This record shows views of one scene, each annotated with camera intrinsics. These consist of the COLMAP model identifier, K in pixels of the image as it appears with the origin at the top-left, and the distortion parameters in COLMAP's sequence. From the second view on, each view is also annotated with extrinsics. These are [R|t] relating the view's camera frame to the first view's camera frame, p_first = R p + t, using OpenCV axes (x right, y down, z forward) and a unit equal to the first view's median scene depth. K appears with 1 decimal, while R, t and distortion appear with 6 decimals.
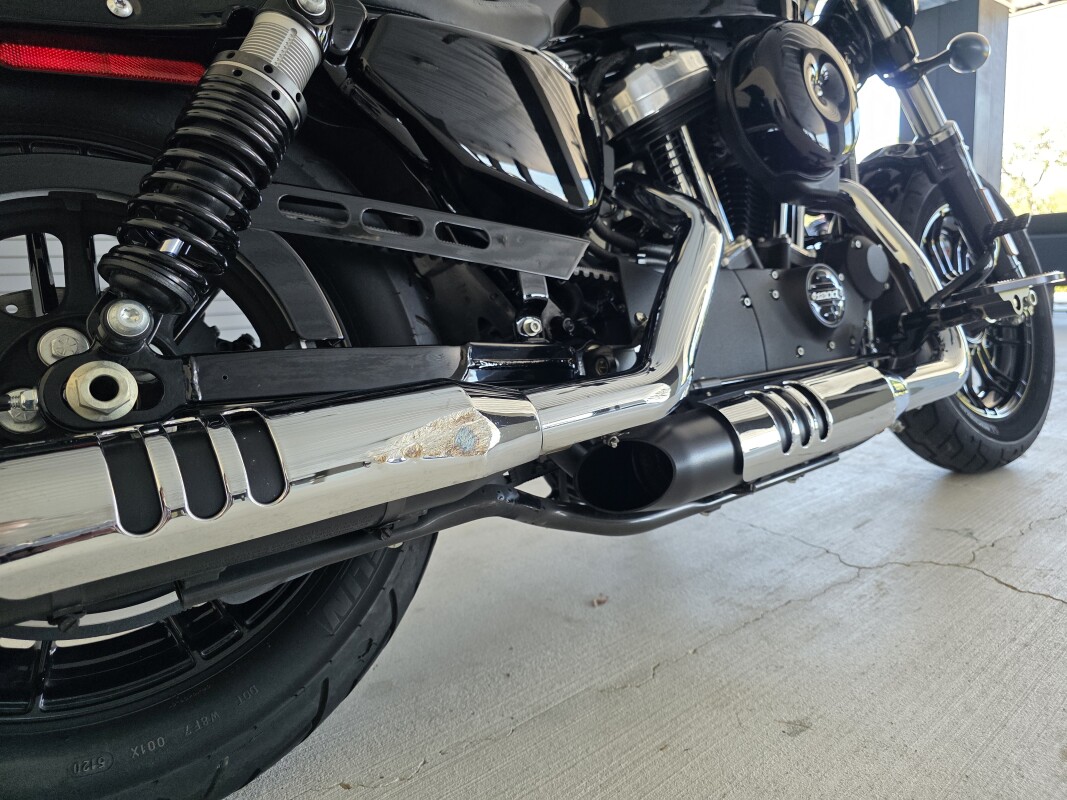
lens RADIAL K [[716.7, 0, 536.8], [0, 716.7, 394.4], [0, 0, 1]] dist [0.030321, -0.026542]
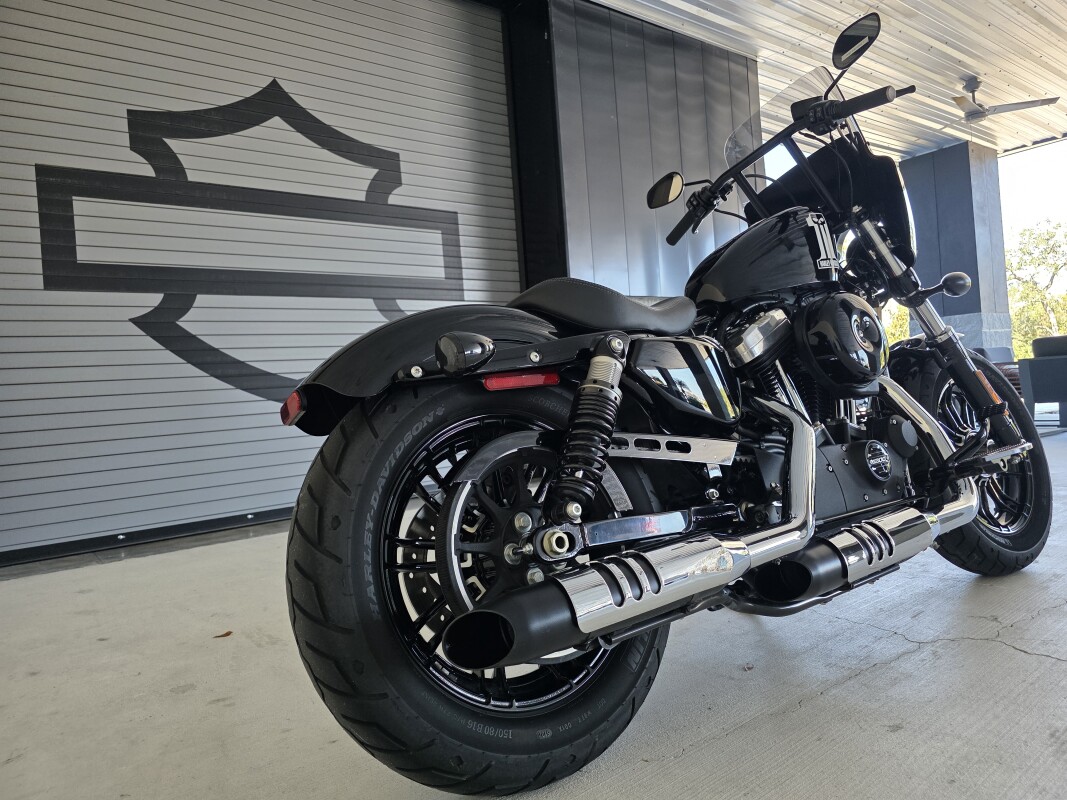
lens RADIAL K [[716.7, 0, 533.8], [0, 716.7, 408.0], [0, 0, 1]] dist [0.030321, -0.026542]
pose [[0.998860, -0.035026, -0.032434, -0.208380], [0.030095, 0.989453, -0.141694, -0.036753], [0.037055, 0.140557, 0.989379, -0.422136]]
